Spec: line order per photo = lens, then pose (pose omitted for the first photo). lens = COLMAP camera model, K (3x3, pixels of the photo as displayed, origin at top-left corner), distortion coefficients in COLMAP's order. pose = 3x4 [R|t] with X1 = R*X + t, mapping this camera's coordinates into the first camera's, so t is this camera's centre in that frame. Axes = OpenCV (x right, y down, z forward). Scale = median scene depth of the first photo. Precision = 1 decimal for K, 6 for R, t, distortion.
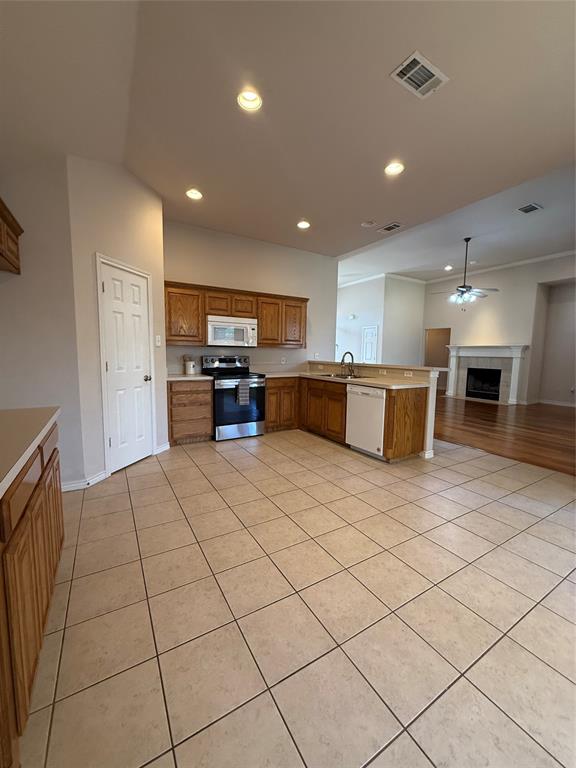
lens RADIAL K [[305.0, 0, 287.2], [0, 305.0, 381.6], [0, 0, 1]] dist [-0.002579, 0.002037]
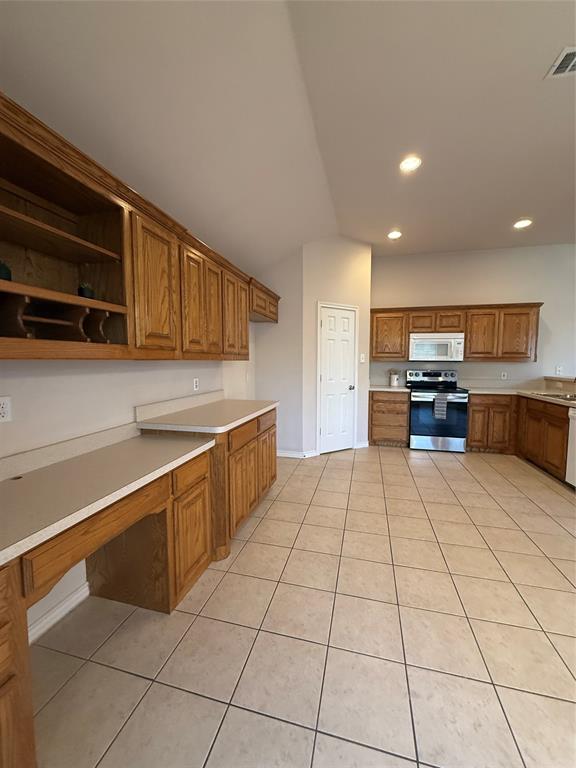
lens RADIAL K [[305.0, 0, 290.5], [0, 305.0, 381.1], [0, 0, 1]] dist [-0.002579, 0.002037]
pose [[0.707526, 0.035754, -0.705782, 0.205228], [-0.061521, 0.998044, -0.011114, -0.006107], [0.704004, 0.051284, 0.708342, -0.074873]]
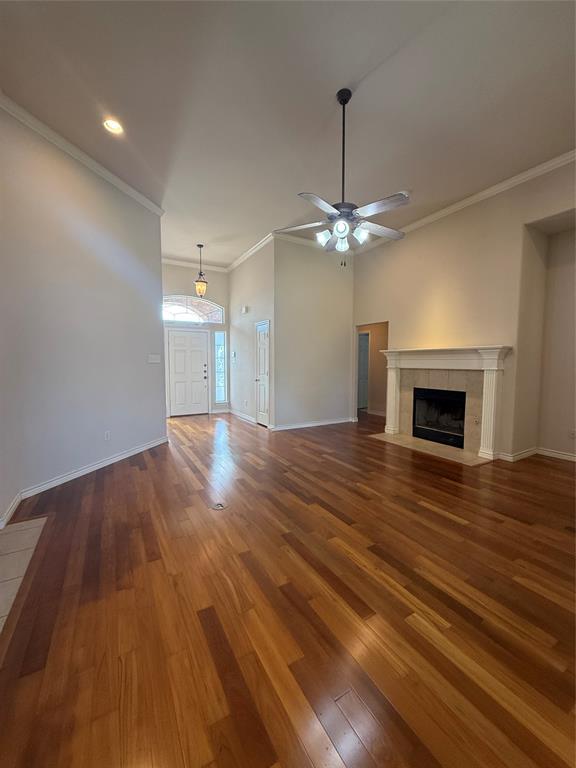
lens RADIAL K [[305.0, 0, 289.8], [0, 305.0, 383.9], [0, 0, 1]] dist [-0.002579, 0.002037]
pose [[0.999744, -0.021684, -0.006500, 0.701000], [0.021548, 0.999561, -0.020318, -0.089429], [0.006938, 0.020172, 0.999772, 0.808379]]
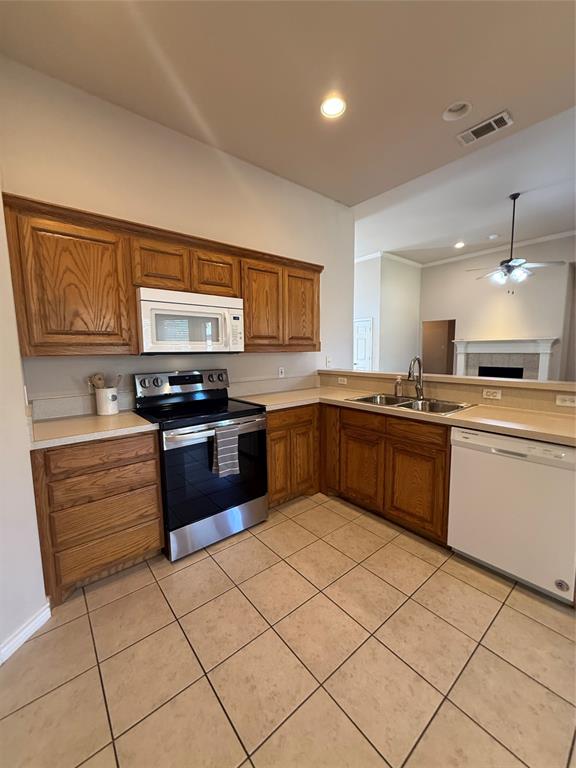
lens RADIAL K [[305.0, 0, 287.9], [0, 305.0, 383.1], [0, 0, 1]] dist [-0.002579, 0.002037]
pose [[0.988130, -0.042856, 0.147518, -0.107005], [0.040978, 0.999036, 0.015745, -0.067422], [-0.148051, -0.009513, 0.988934, 0.481388]]
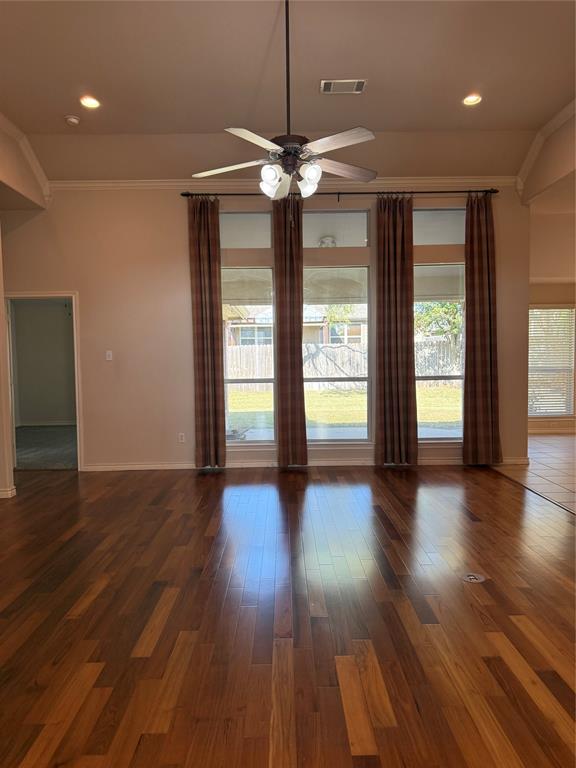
lens RADIAL K [[538.2, 0, 287.3], [0, 538.2, 388.2], [0, 0, 1]] dist [0.049672, -0.055923]
pose [[-0.863882, -0.039903, 0.502111, 0.422522], [0.040445, 0.988143, 0.148114, -0.213863], [-0.502068, 0.148261, -0.852025, 2.070275]]
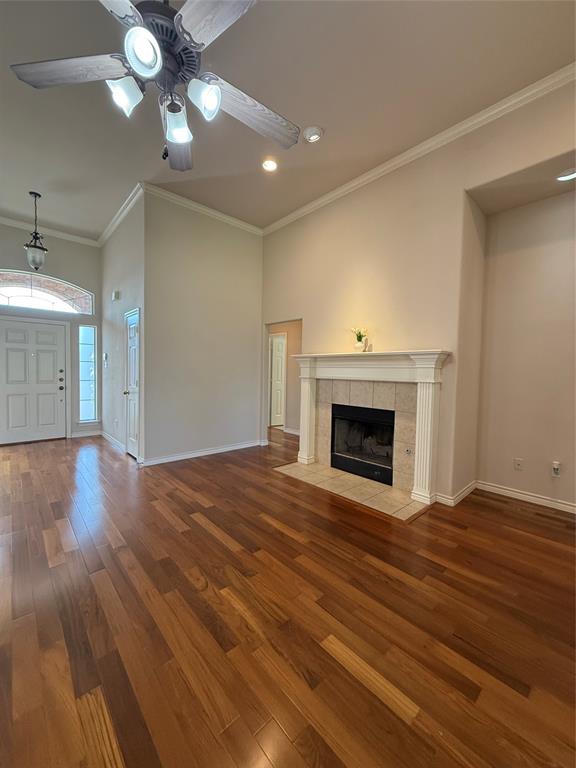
lens RADIAL K [[305.0, 0, 287.9], [0, 305.0, 383.3], [0, 0, 1]] dist [-0.002579, 0.002037]
pose [[0.978731, -0.015116, 0.204590, 0.853405], [0.024495, 0.998758, -0.043389, -0.112799], [-0.203680, 0.047478, 0.977886, 1.113881]]
